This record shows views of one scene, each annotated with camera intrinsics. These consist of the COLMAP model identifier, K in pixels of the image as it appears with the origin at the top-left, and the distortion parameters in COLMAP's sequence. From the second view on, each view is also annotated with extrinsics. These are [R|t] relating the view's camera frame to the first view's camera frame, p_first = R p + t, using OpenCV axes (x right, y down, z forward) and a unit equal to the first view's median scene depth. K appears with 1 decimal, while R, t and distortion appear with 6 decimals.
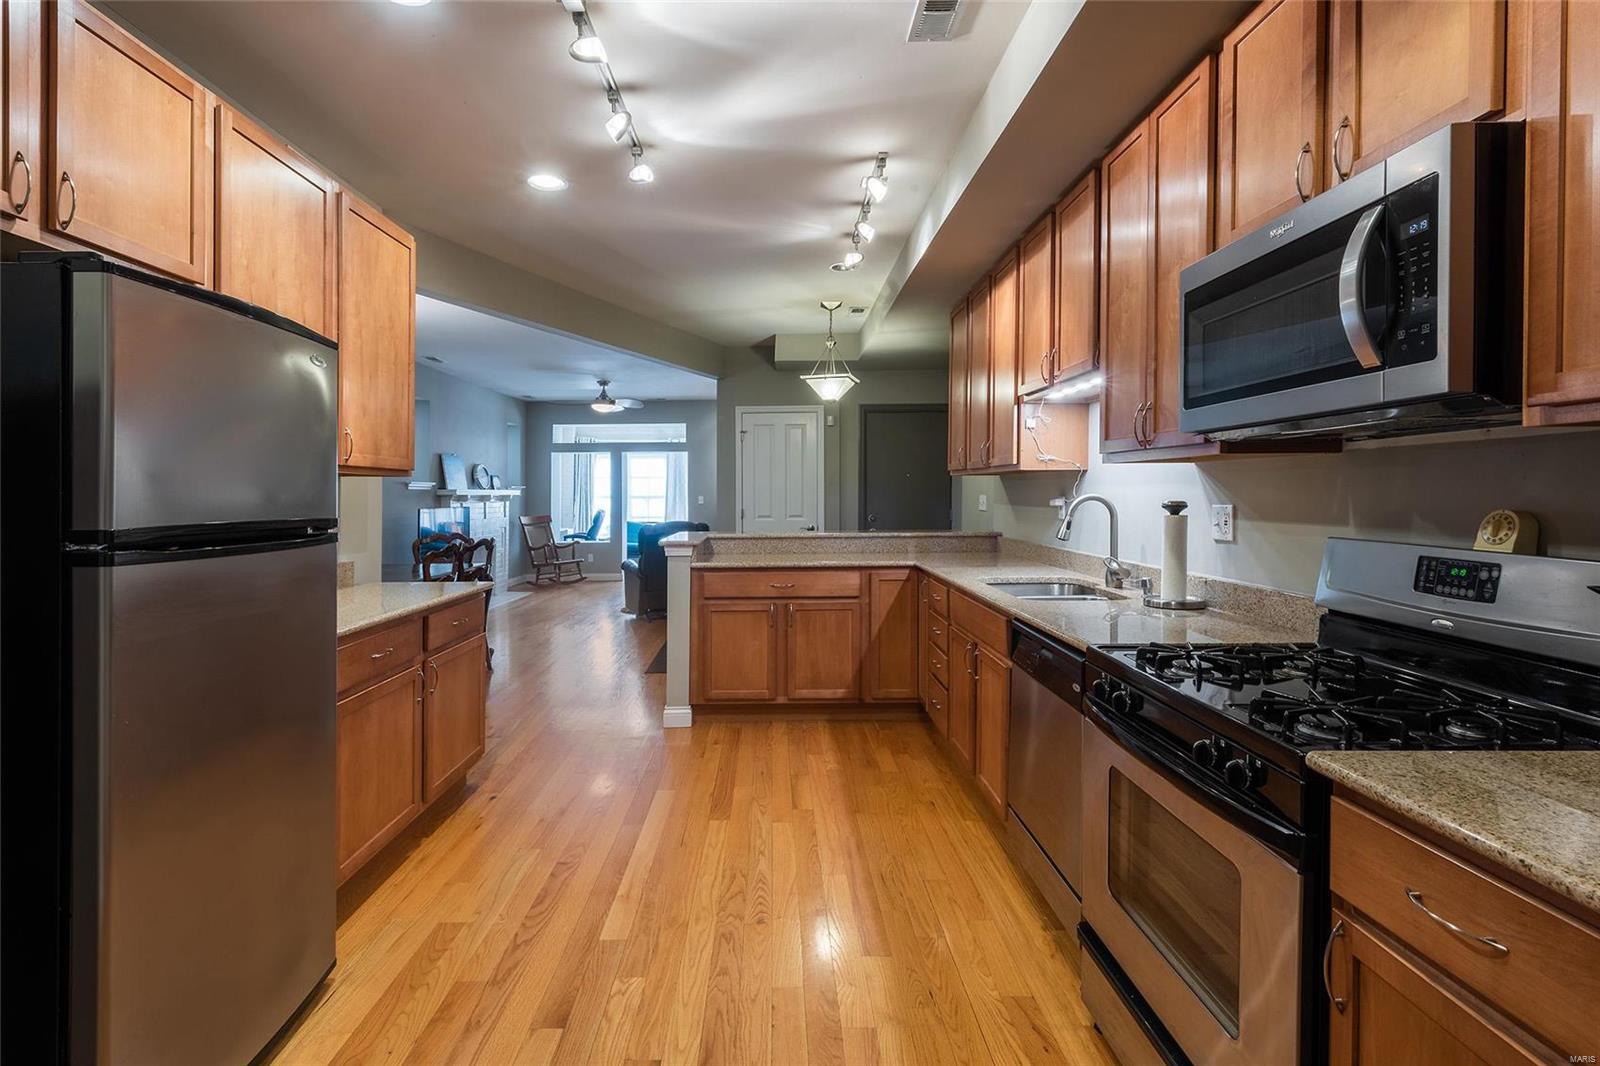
lens RADIAL K [[745.6, 0, 781.6], [0, 745.6, 495.0], [0, 0, 1]] dist [0.000754, 0.000026]
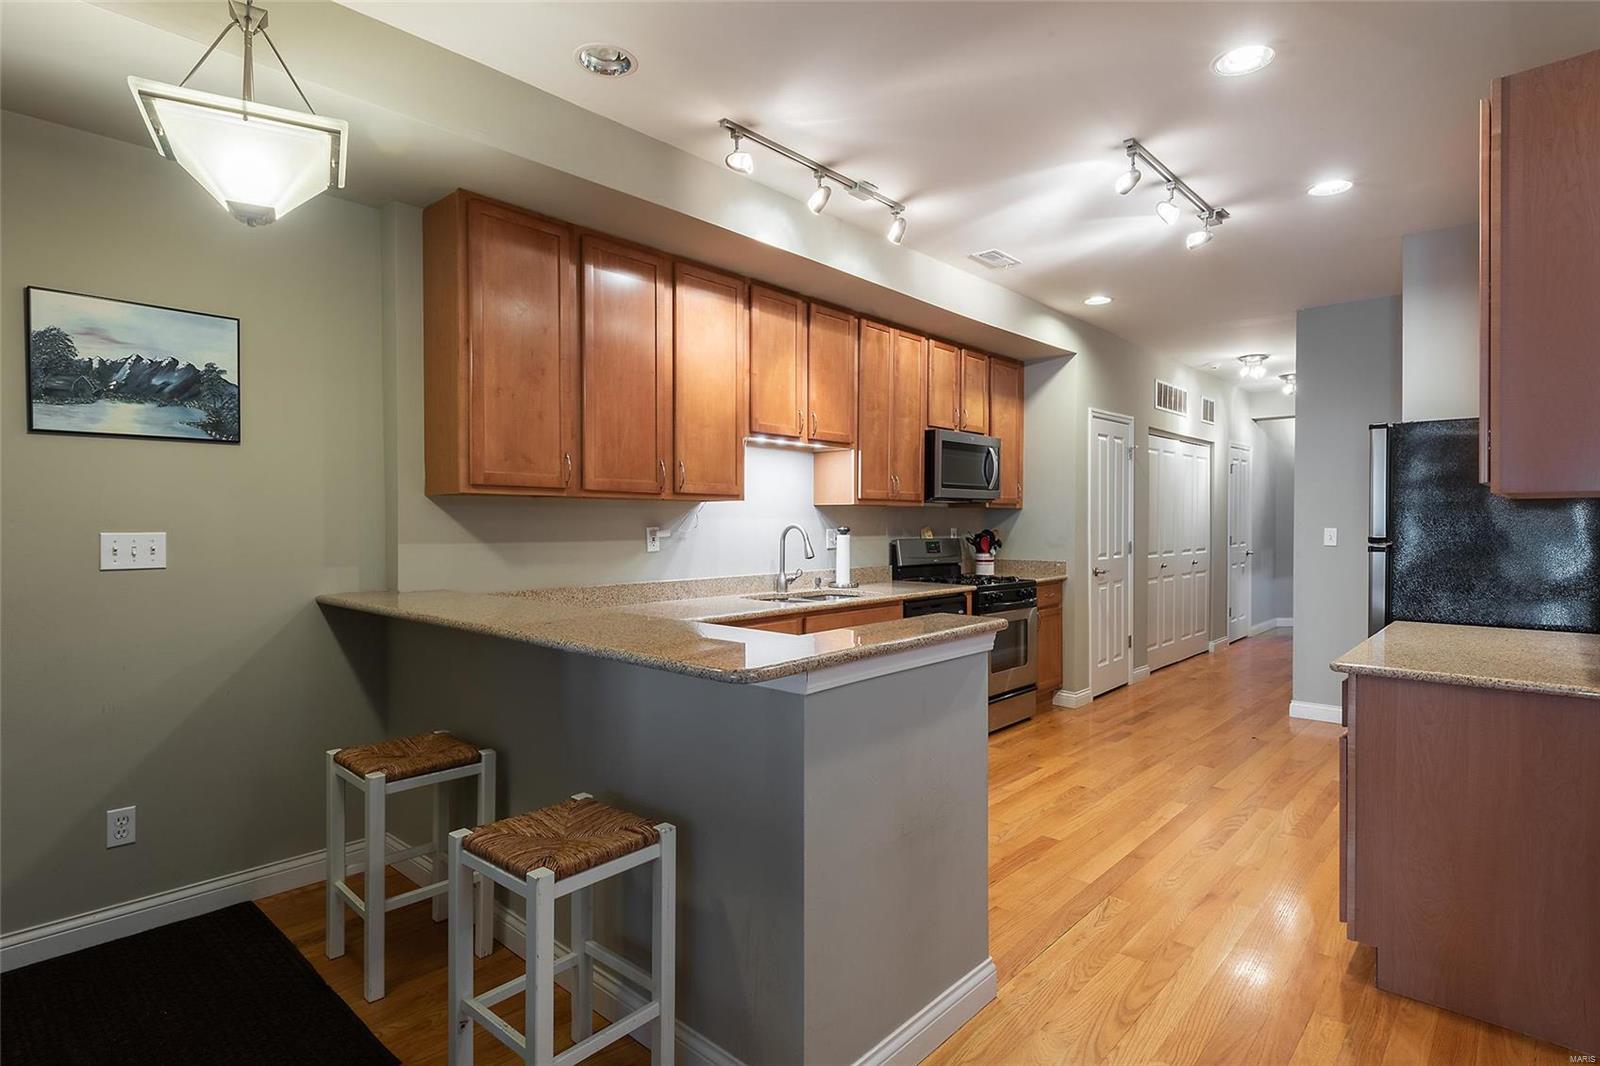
lens RADIAL K [[853.6, 0, 798.1], [0, 853.6, 529.8], [0, 0, 1]] dist [-0.001154, -0.000343]
pose [[-0.737870, -0.011176, 0.674850, -0.584487], [-0.001875, 0.999893, 0.014509, -0.008839], [-0.674940, 0.009441, -0.737812, 1.988242]]
